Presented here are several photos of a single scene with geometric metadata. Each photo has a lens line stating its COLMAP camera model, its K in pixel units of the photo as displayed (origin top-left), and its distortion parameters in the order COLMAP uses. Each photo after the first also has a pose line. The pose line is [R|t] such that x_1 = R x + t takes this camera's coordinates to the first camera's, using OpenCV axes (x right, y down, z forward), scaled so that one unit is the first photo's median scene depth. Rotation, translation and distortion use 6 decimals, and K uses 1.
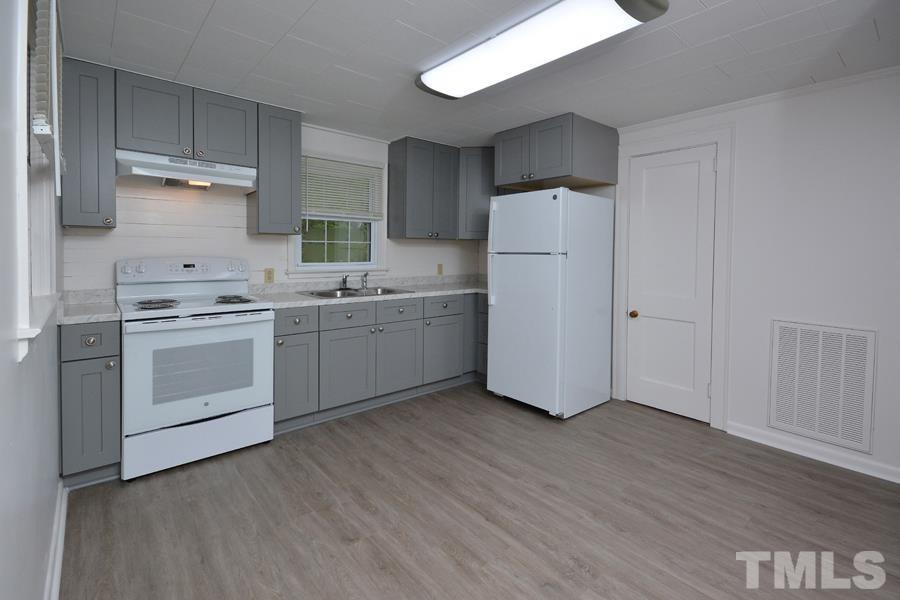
lens RADIAL K [[423.1, 0, 464.2], [0, 423.1, 261.8], [0, 0, 1]] dist [0.012170, -0.004815]
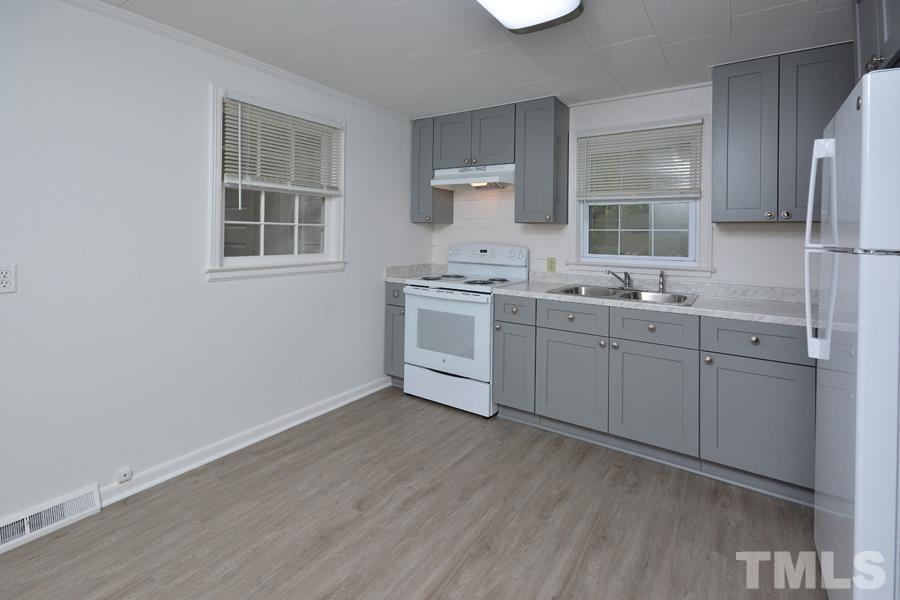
lens RADIAL K [[437.9, 0, 461.0], [0, 437.9, 230.3], [0, 0, 1]] dist [-0.000412, 0.000857]
pose [[0.223658, -0.017003, -0.974519, 0.567497], [-0.040502, 0.998822, -0.026723, -0.013907], [0.973826, 0.045447, 0.222706, 0.629303]]
